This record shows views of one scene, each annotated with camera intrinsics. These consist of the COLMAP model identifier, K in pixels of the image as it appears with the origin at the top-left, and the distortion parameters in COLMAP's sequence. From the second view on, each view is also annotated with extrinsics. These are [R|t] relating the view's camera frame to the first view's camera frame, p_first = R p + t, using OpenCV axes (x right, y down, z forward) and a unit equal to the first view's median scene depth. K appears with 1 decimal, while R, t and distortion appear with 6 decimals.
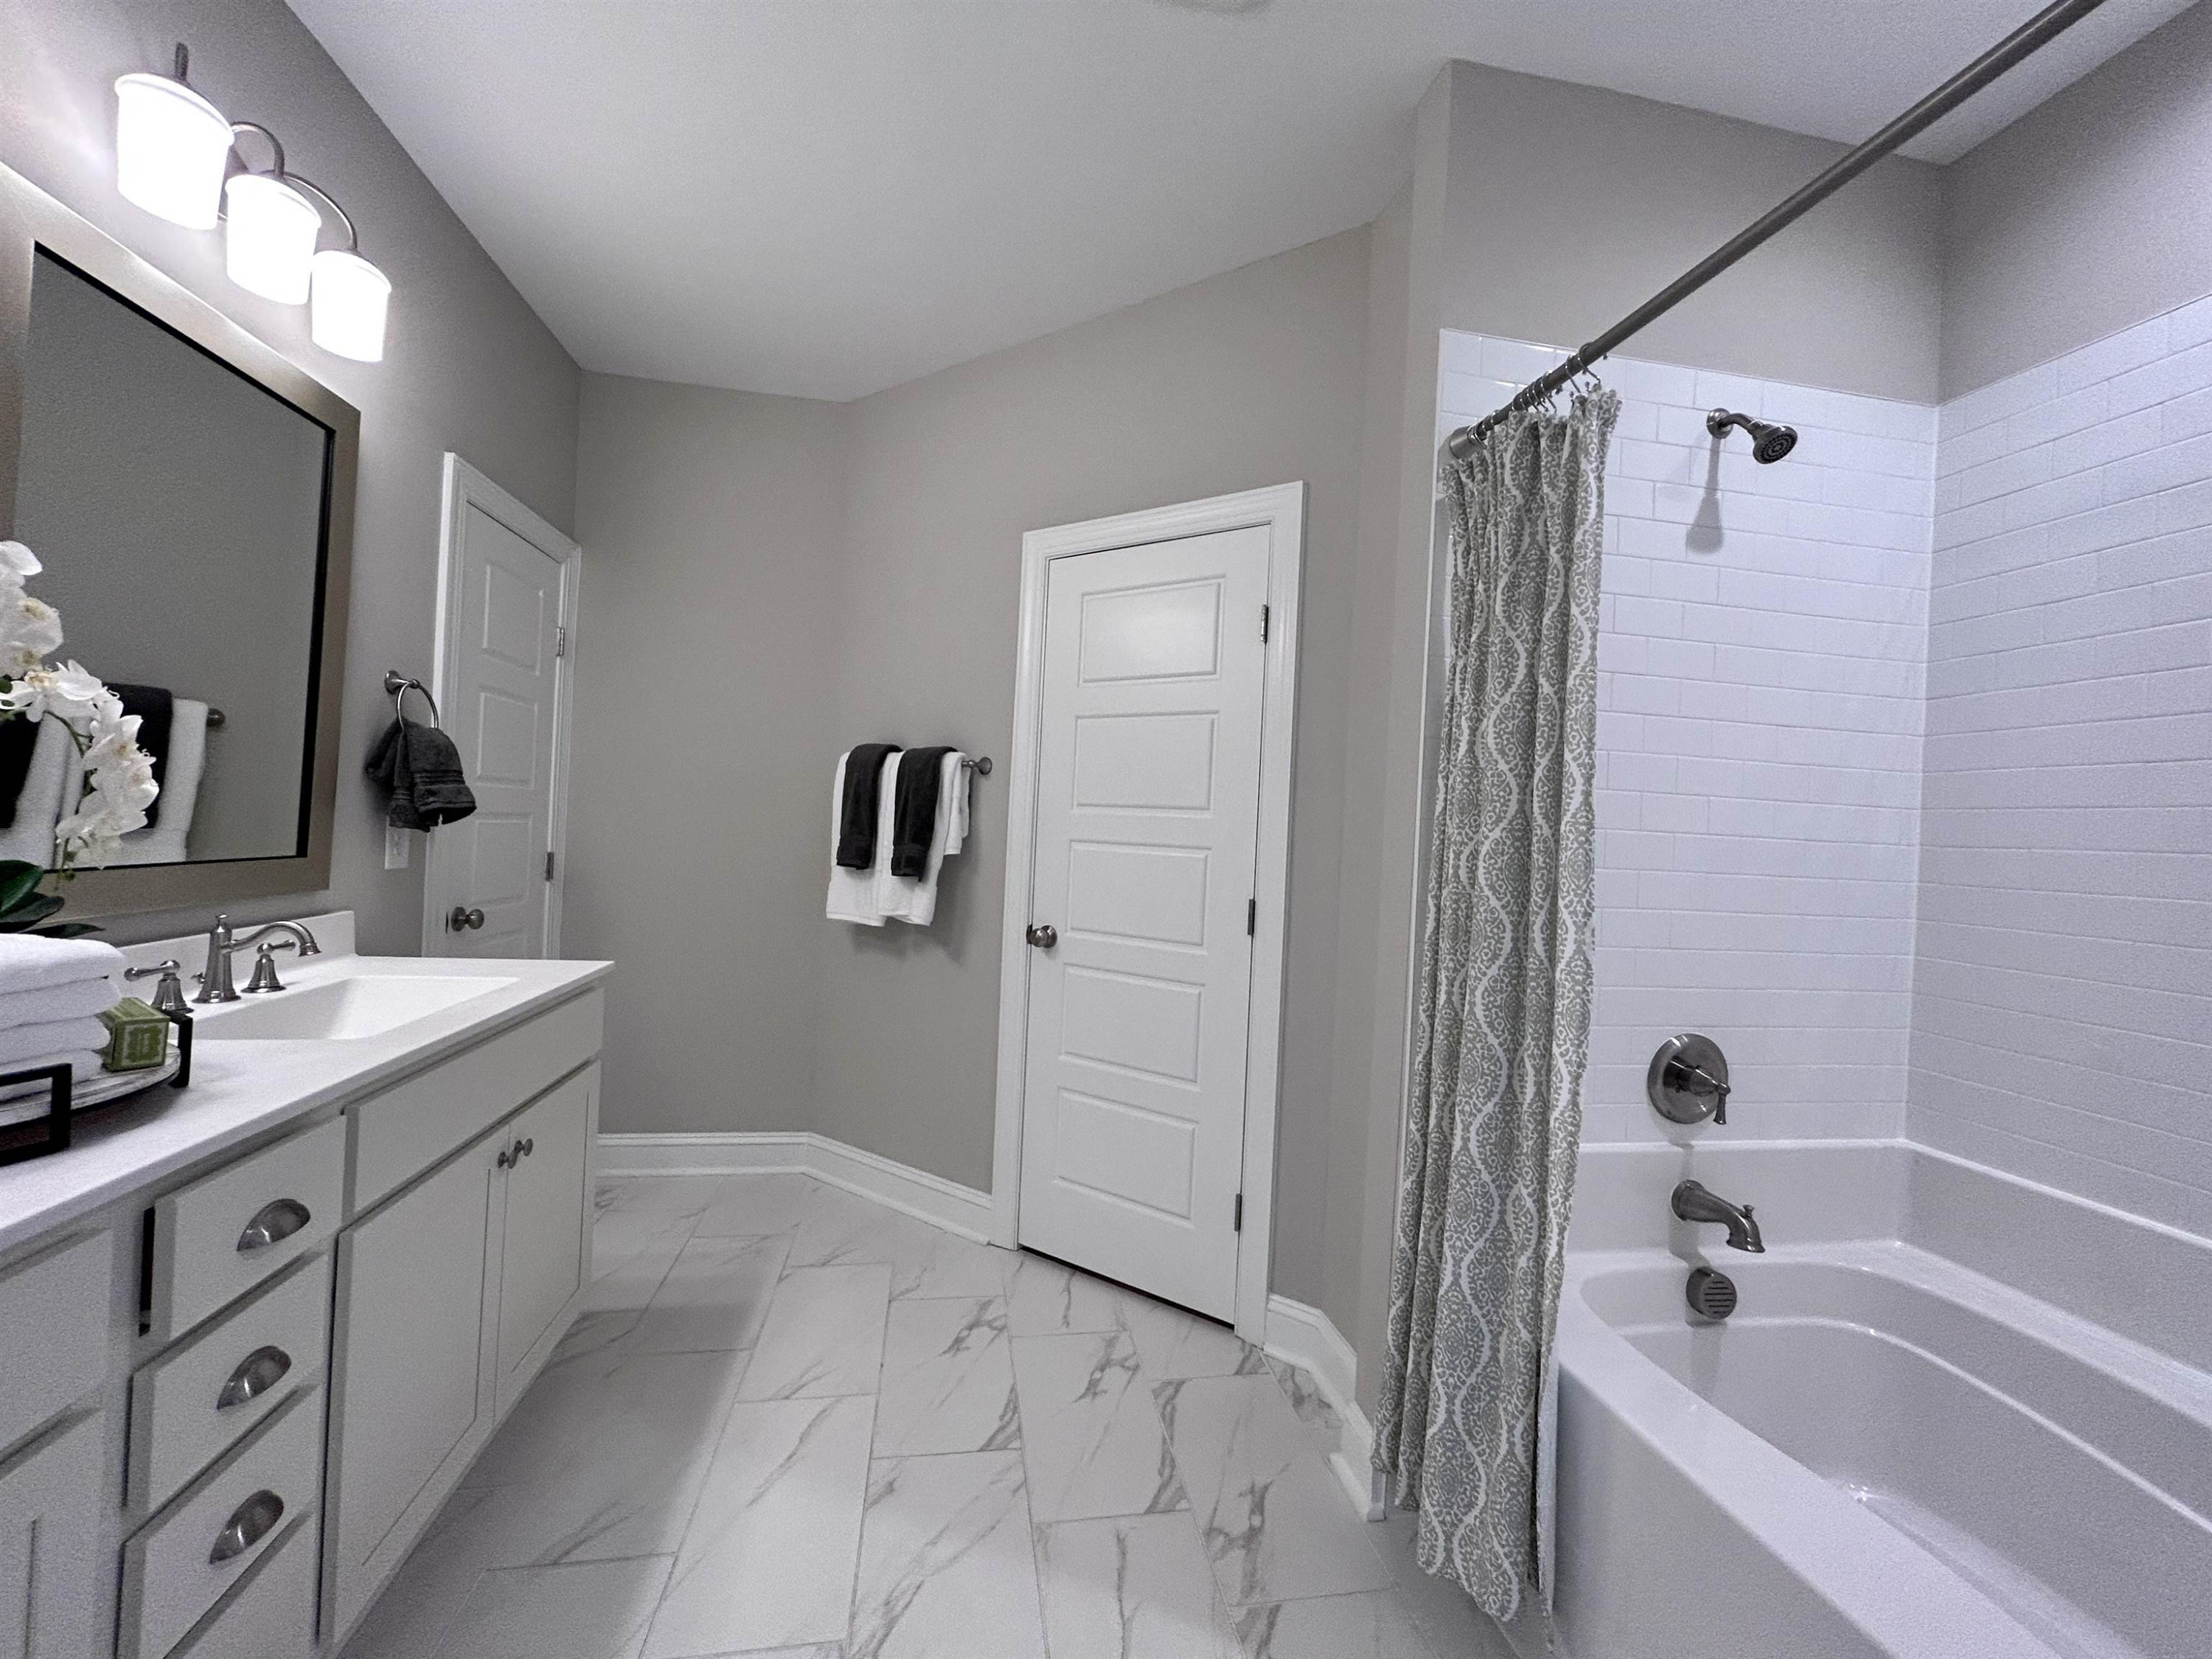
lens RADIAL K [[896.7, 0, 1104.4], [0, 896.7, 824.5], [0, 0, 1]] dist [-0.001344, 0.000697]
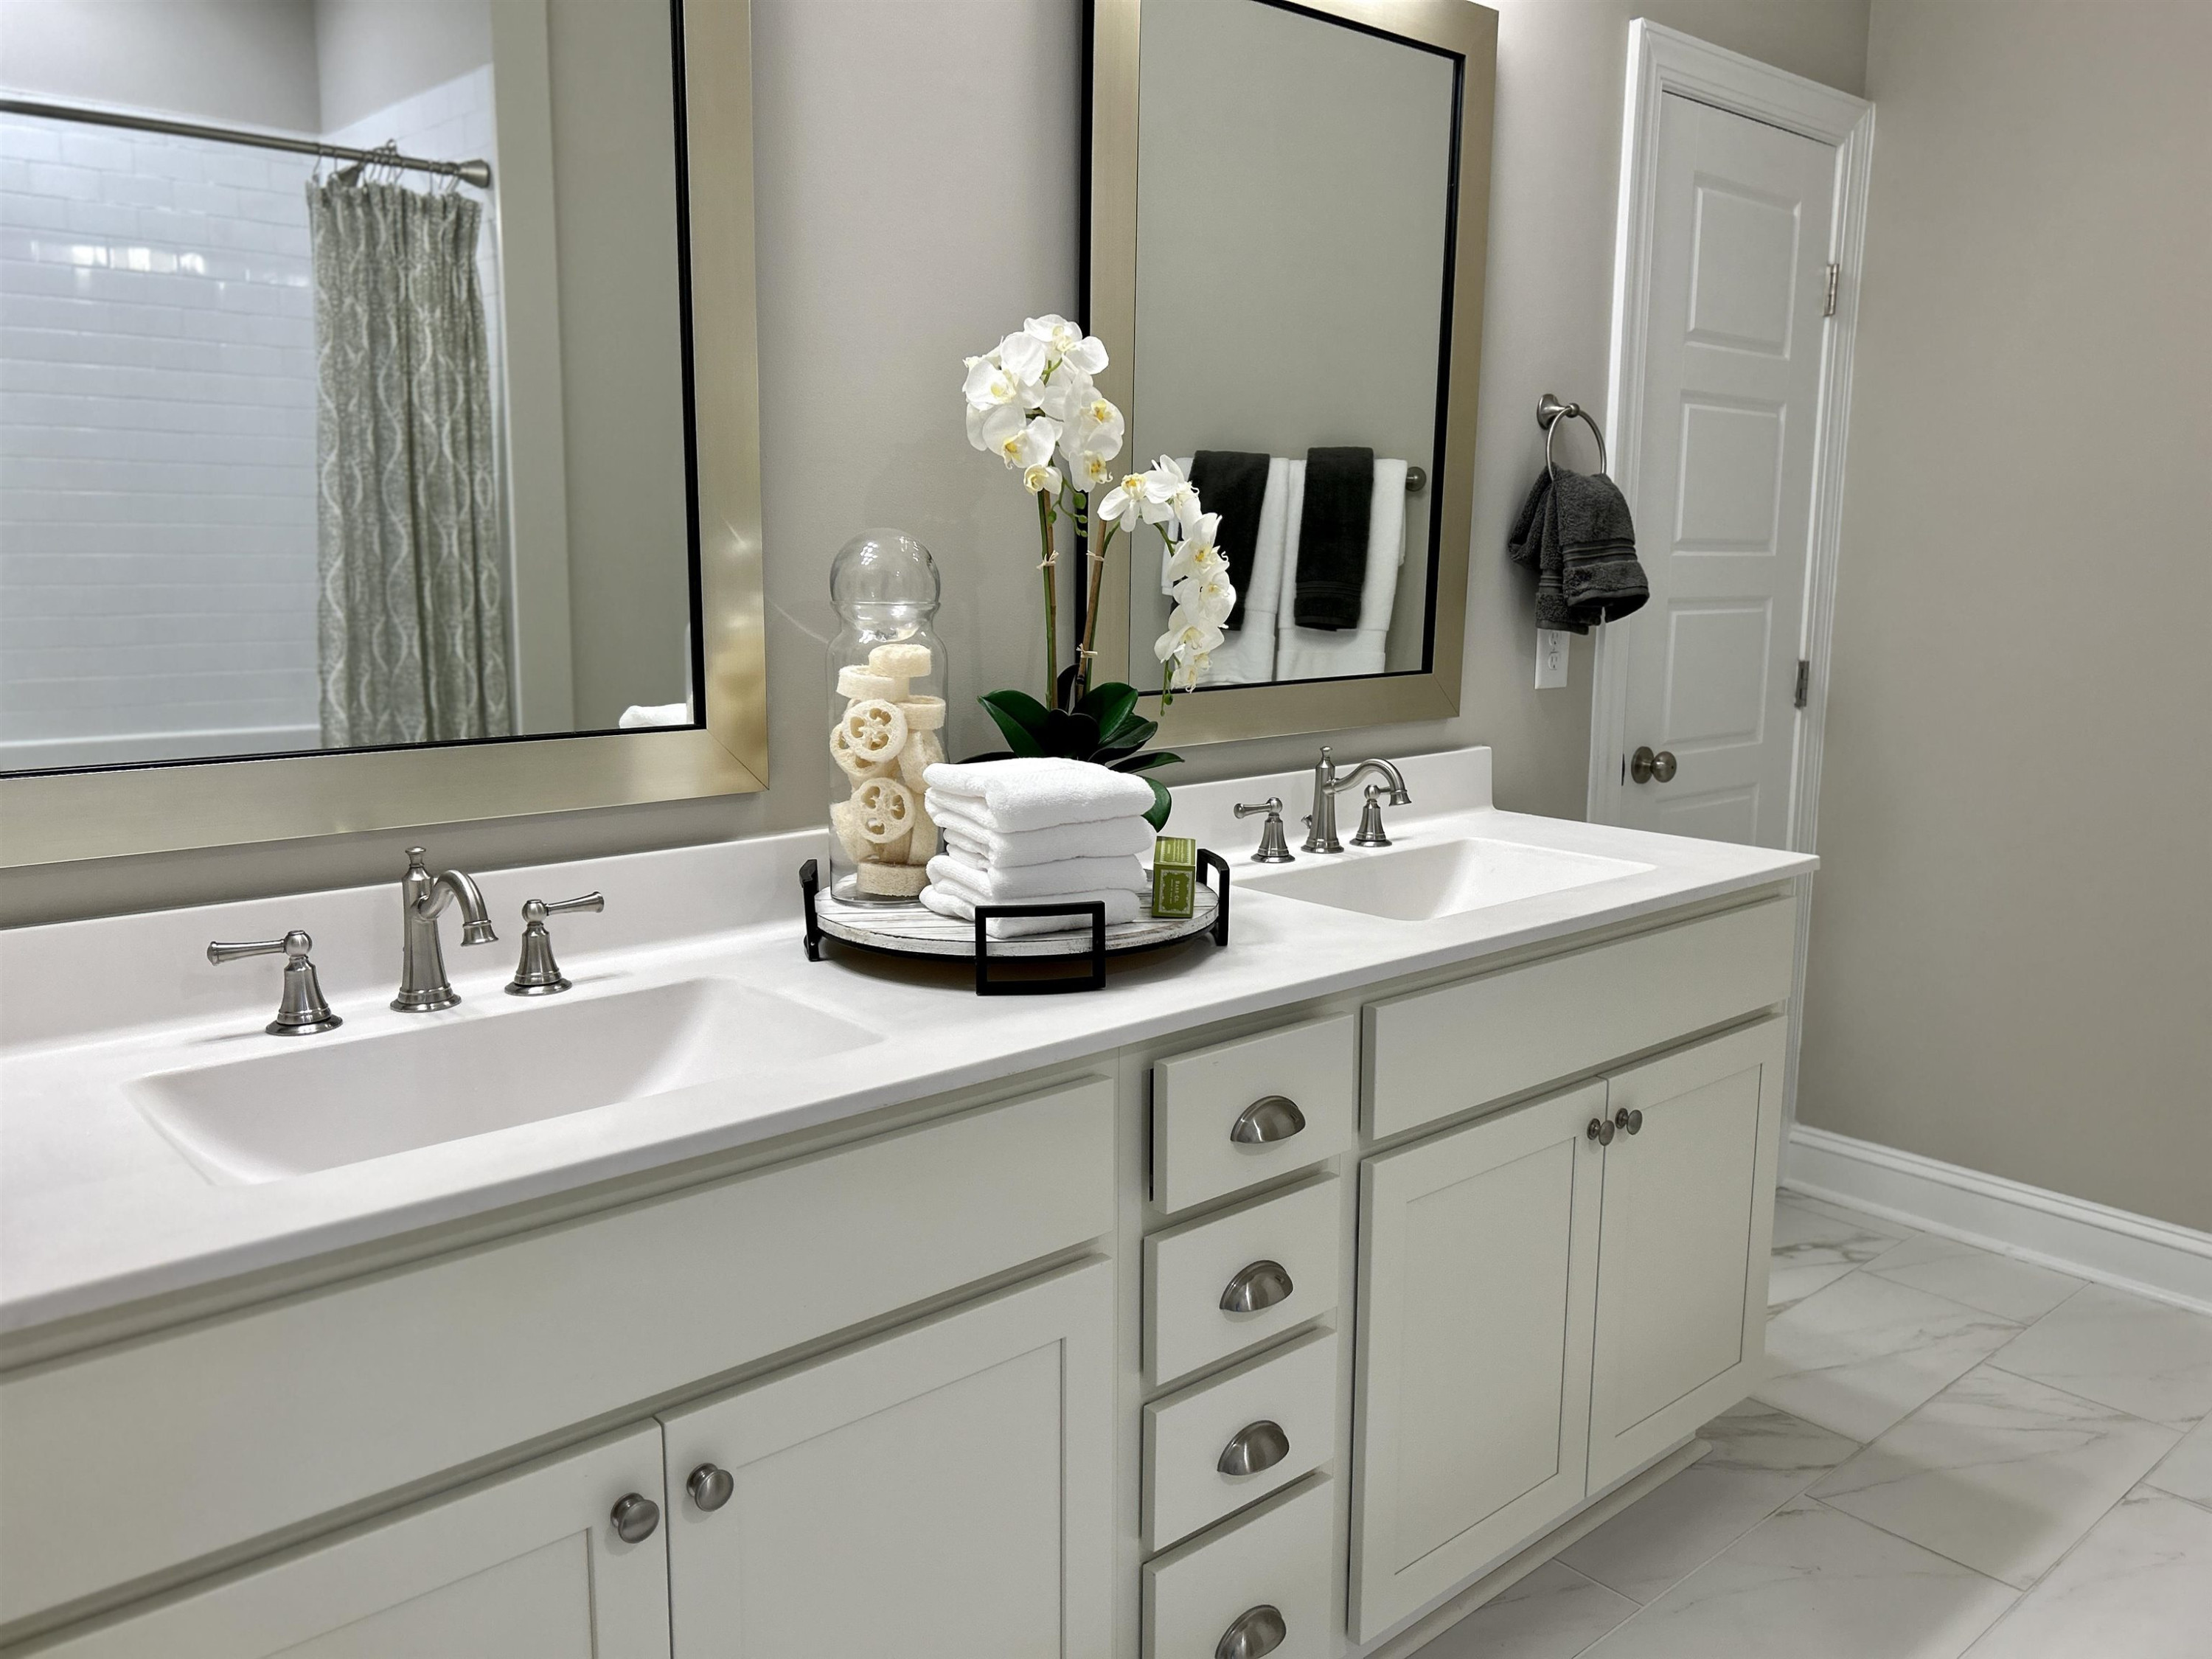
lens RADIAL K [[1661.9, 0, 1106.0], [0, 1661.9, 829.5], [0, 0, 1]] dist [0.071093, -0.100929]
pose [[0.512926, 0.097074, -0.852927, 0.201014], [0.023781, 0.991597, 0.127158, -0.020240], [0.858104, -0.085506, 0.506307, 0.063779]]
